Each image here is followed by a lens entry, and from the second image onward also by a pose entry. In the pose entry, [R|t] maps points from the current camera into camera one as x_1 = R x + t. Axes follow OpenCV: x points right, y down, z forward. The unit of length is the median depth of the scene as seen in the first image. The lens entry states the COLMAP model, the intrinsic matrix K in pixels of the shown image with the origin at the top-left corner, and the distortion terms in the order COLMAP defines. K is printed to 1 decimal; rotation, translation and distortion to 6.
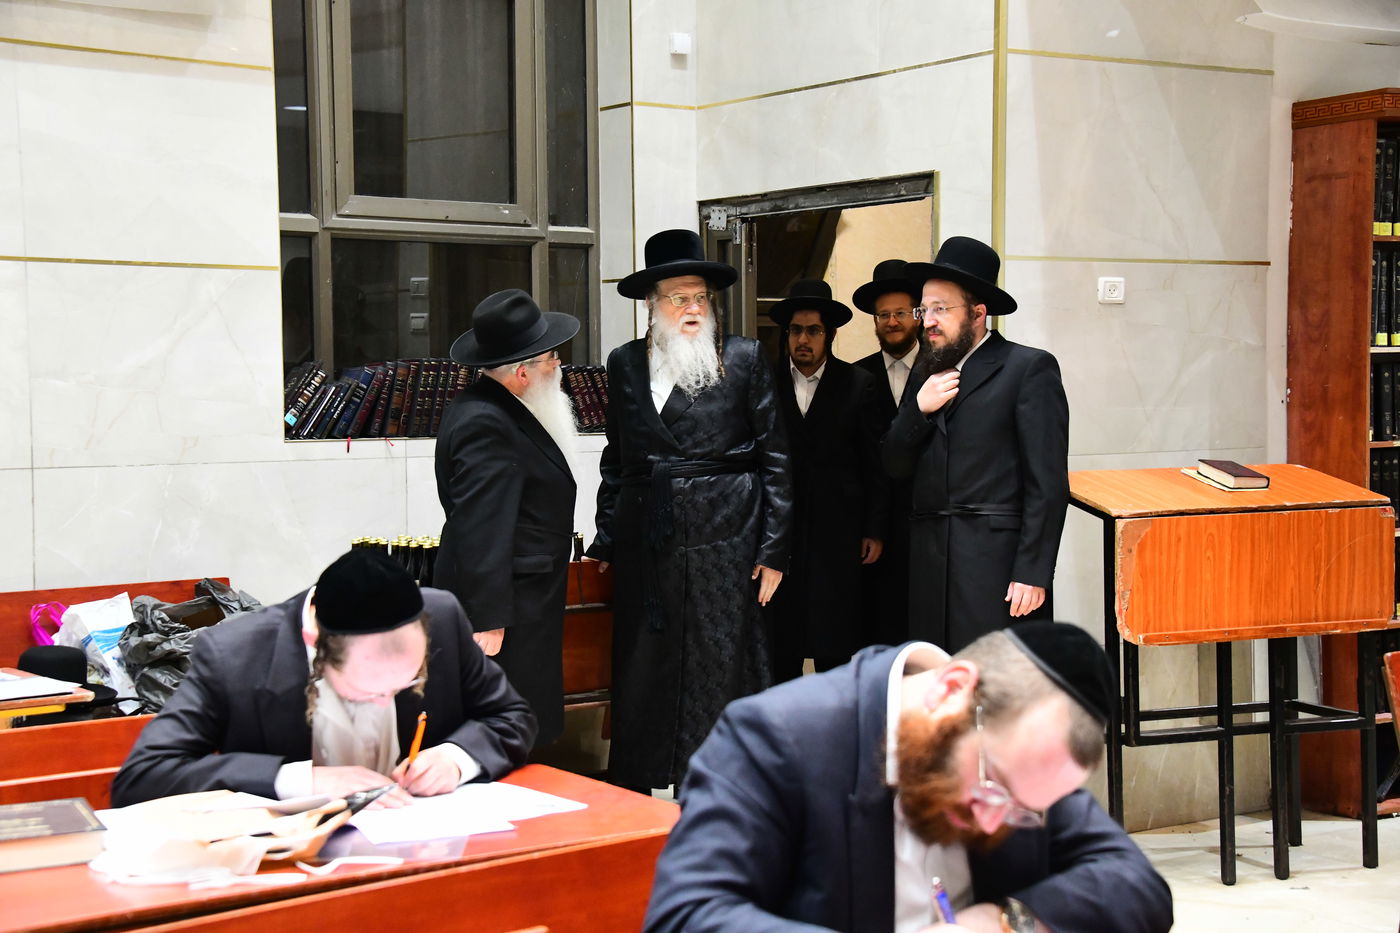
lens RADIAL K [[2261.8, 0, 696.8], [0, 2261.8, 474.7], [0, 0, 1]] dist [0.350963, 0.000000]
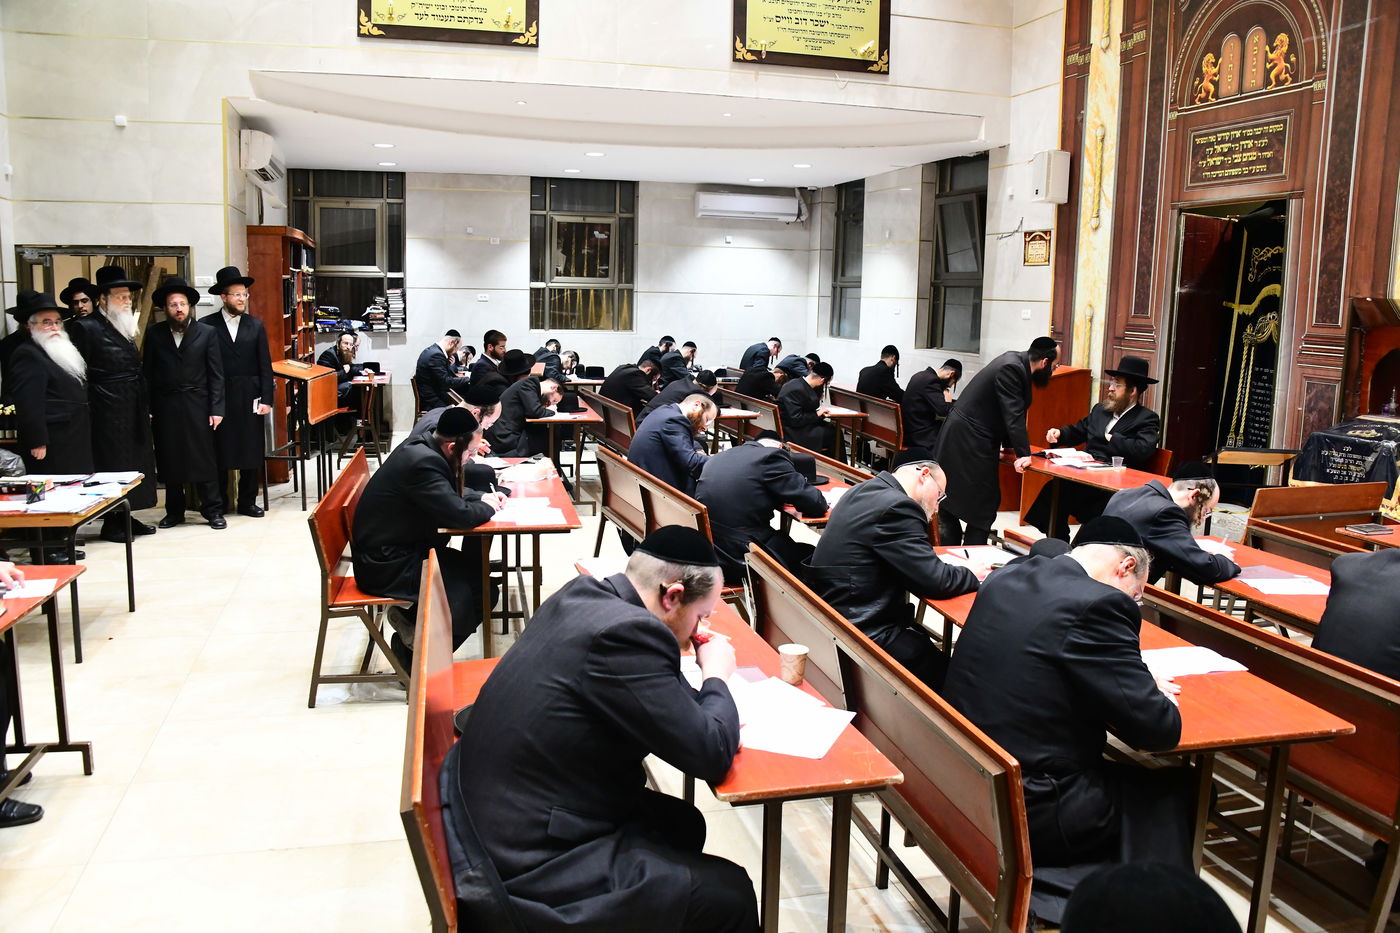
lens RADIAL K [[1121.5, 0, 701.9], [0, 1121.5, 475.2], [0, 0, 1]] dist [-0.147840, 0.089189]
pose [[0.354464, -0.130847, 0.925870, -0.765917], [0.014361, 0.990806, 0.134526, -0.035000], [-0.934959, -0.034388, 0.353084, 0.054549]]
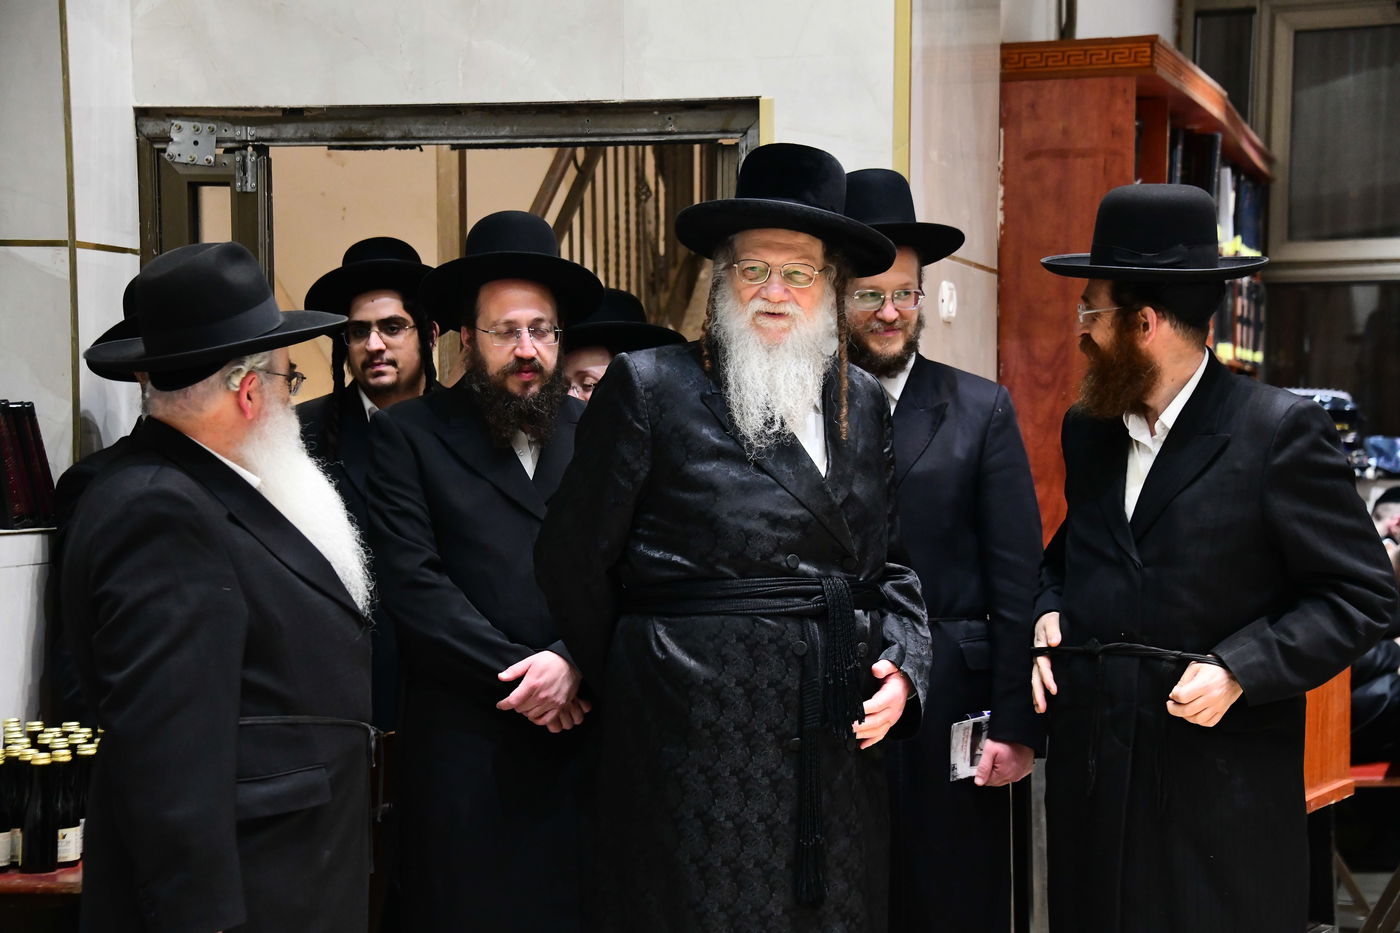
lens RADIAL K [[2952.2, 0, 692.4], [0, 2952.2, 474.0], [0, 0, 1]] dist [0.595219, 0.000000]
pose [[0.773133, -0.001889, 0.634242, -0.388370], [0.021018, 0.999523, -0.022645, -0.012696], [-0.633896, 0.030838, 0.772803, 0.371646]]
